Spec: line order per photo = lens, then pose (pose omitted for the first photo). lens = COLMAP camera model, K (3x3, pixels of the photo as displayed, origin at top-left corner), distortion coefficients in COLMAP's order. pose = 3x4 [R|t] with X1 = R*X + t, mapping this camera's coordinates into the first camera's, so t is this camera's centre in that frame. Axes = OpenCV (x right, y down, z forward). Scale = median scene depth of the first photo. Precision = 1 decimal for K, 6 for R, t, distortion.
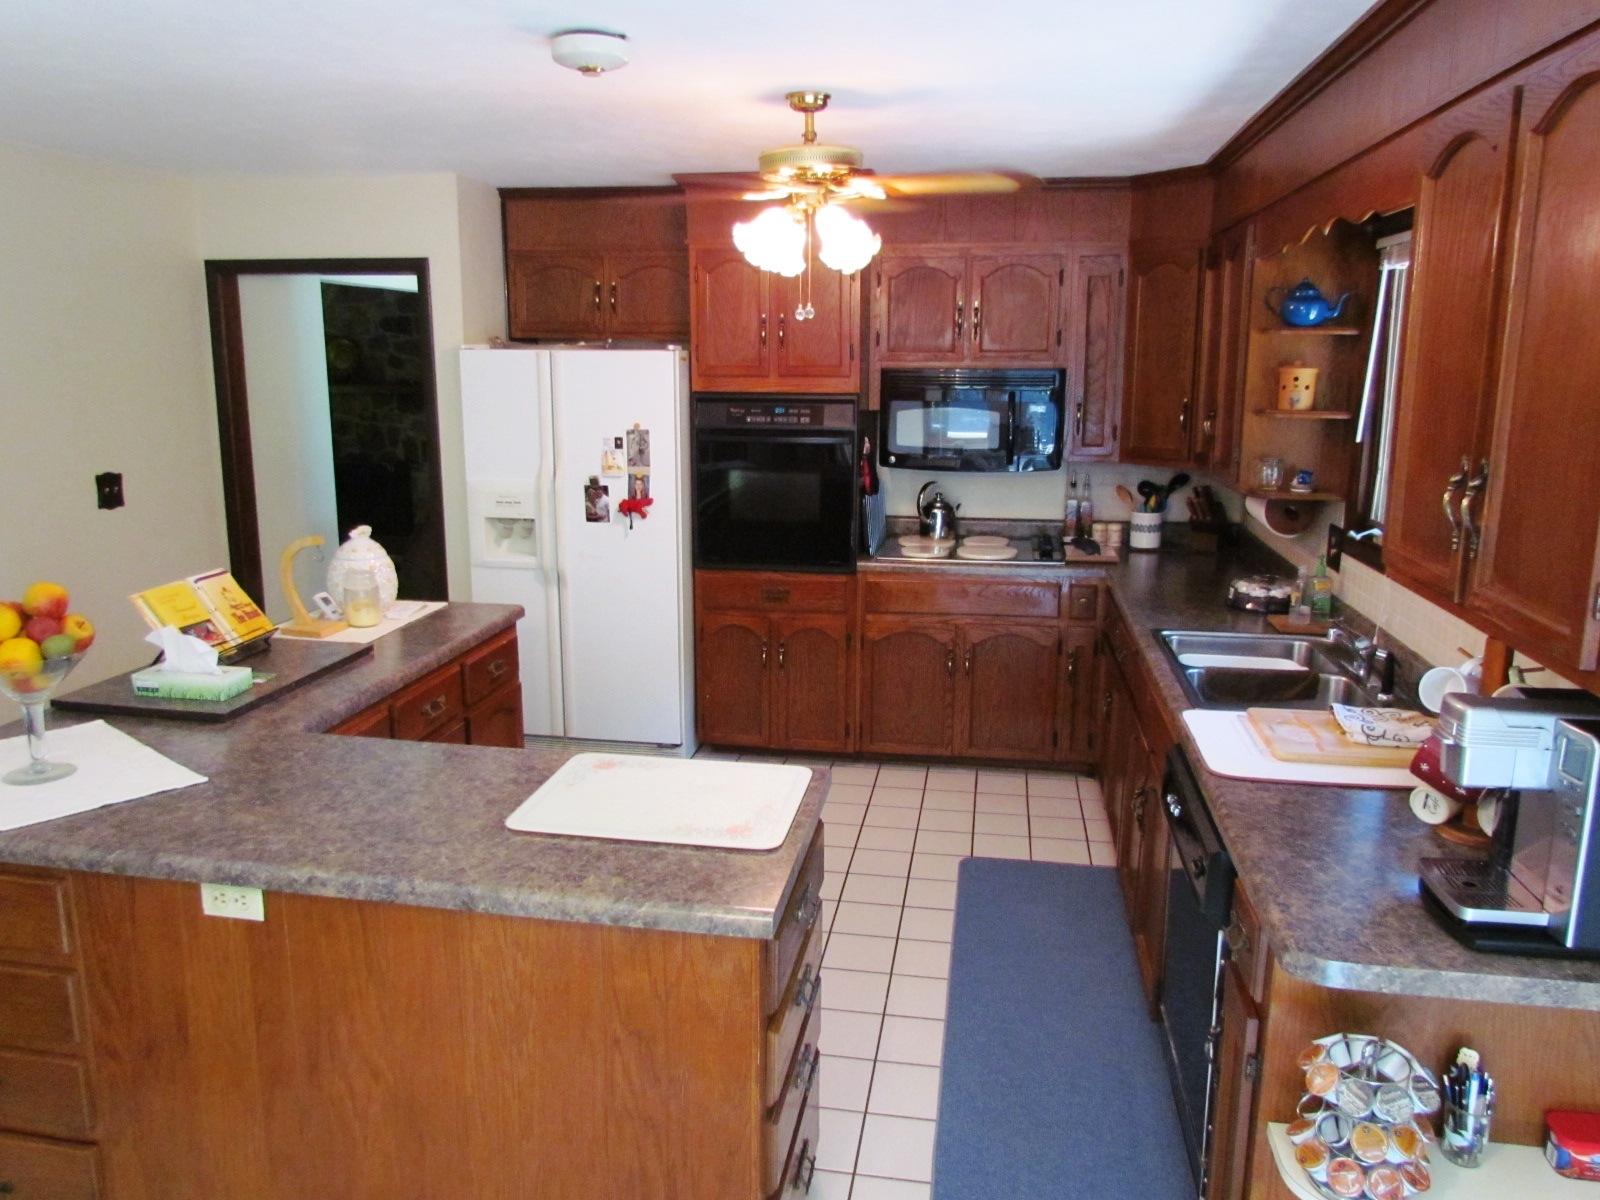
lens RADIAL K [[1129.6, 0, 800.0], [0, 1129.6, 600.0], [0, 0, 1]] dist [-0.032989, 0.002980]
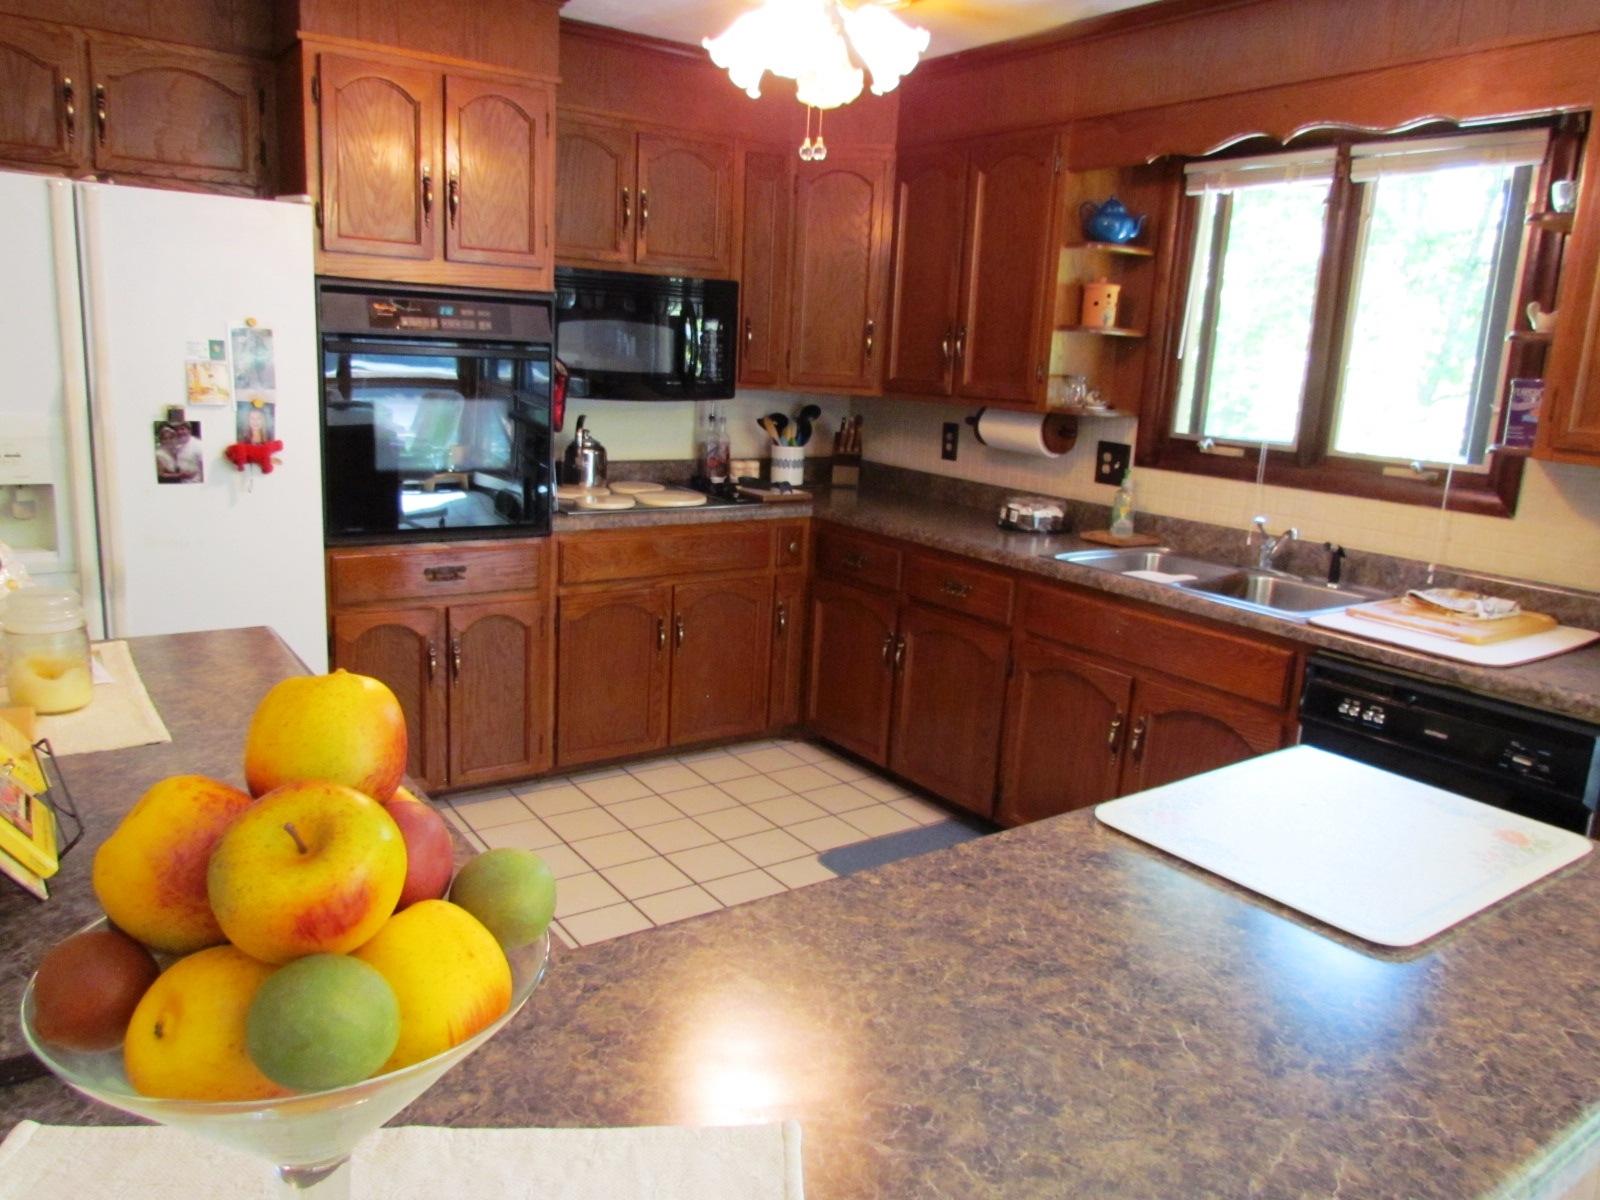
lens RADIAL K [[1129.6, 0, 800.0], [0, 1129.6, 600.0], [0, 0, 1]] dist [-0.032989, 0.002980]
pose [[0.709685, -0.118872, 0.694419, -0.369608], [0.098814, 0.992714, 0.068949, -0.016653], [-0.697556, 0.019686, 0.716260, 0.355284]]
